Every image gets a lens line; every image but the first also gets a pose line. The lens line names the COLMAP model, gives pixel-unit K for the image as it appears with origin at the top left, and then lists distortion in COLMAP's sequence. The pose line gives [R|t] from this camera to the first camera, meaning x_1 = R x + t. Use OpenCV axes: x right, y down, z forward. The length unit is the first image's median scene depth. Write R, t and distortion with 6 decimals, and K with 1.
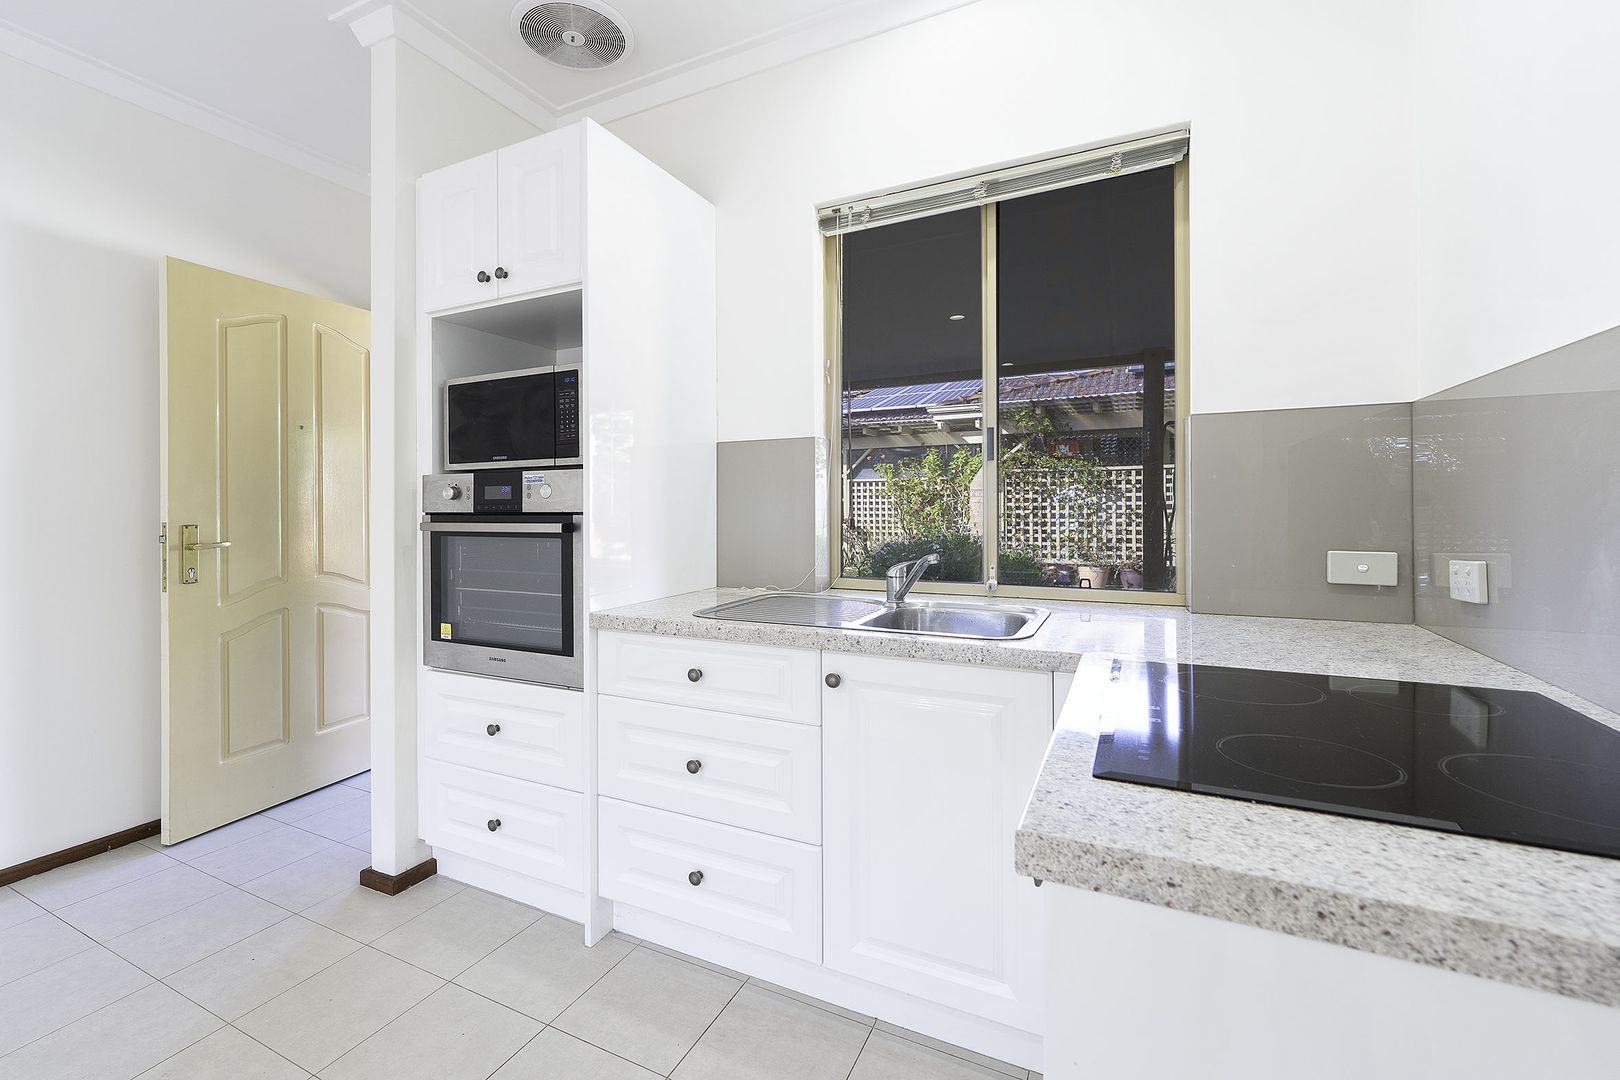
lens RADIAL K [[674.6, 0, 810.6], [0, 674.6, 507.5], [0, 0, 1]] dist [0.000227, 0.000069]
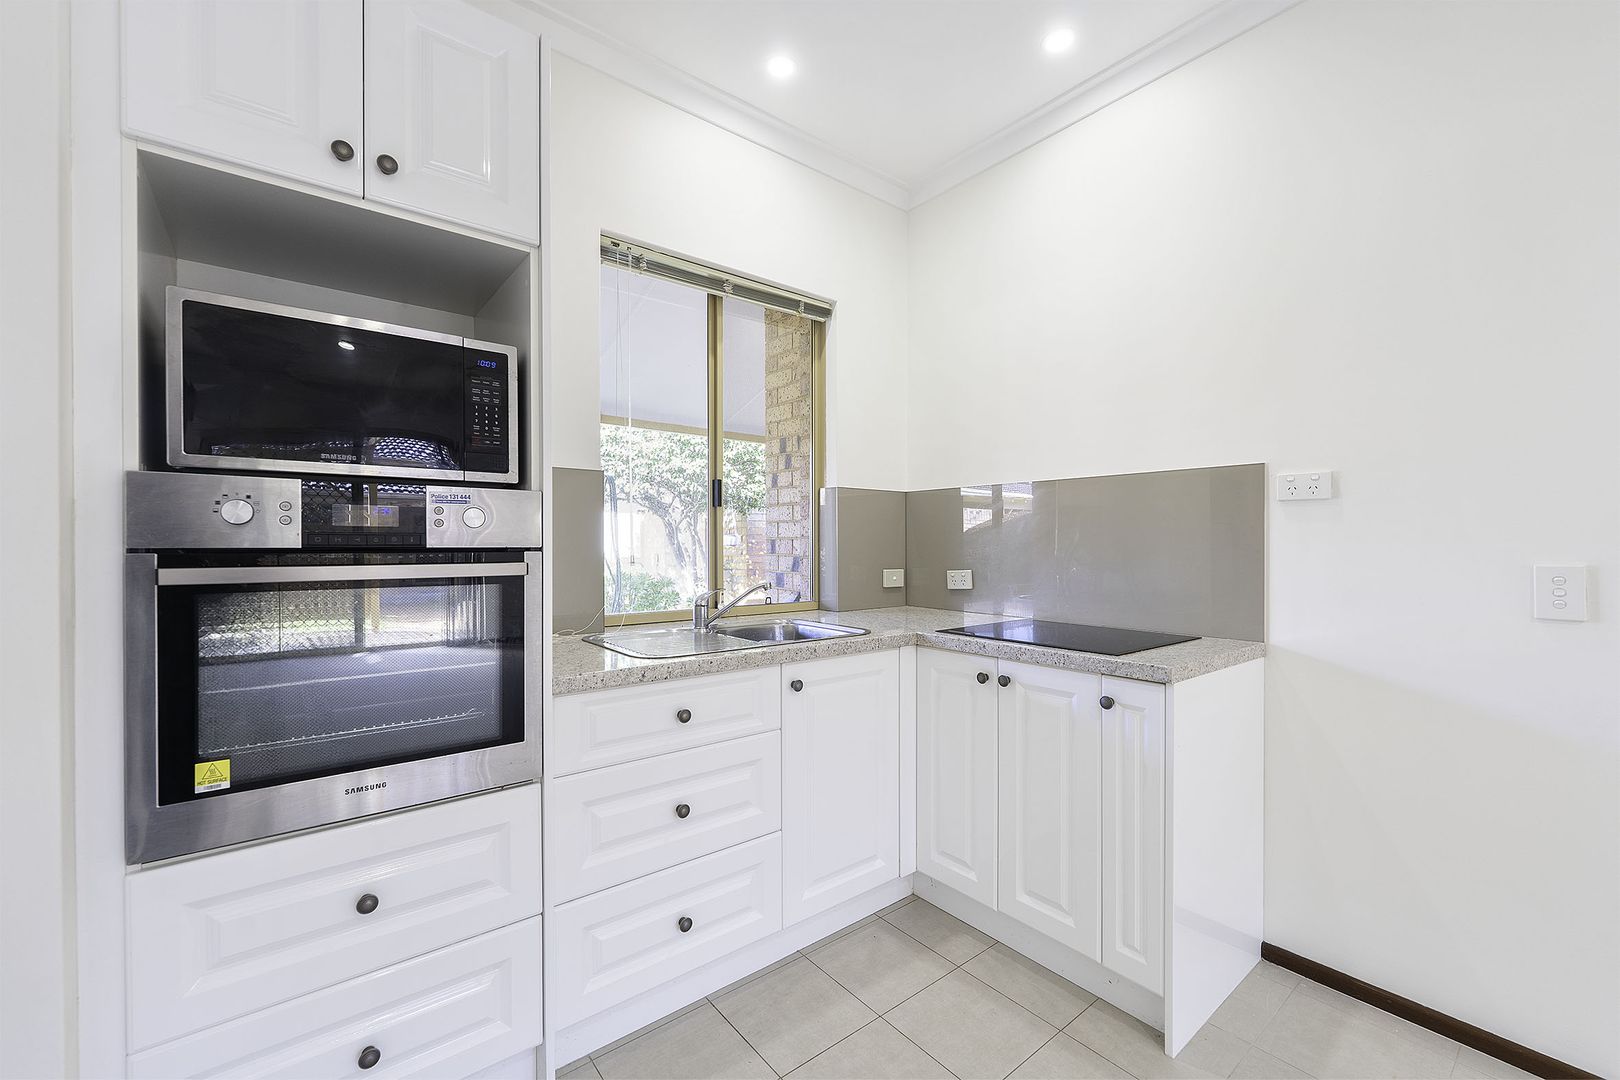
lens RADIAL K [[656.6, 0, 809.0], [0, 656.6, 549.7], [0, 0, 1]] dist [-0.000981, -0.000051]
pose [[0.430615, -0.001615, 0.902534, -0.873423], [-0.002708, 0.999992, 0.003082, 0.006112], [-0.902532, -0.003771, 0.430607, 0.401880]]
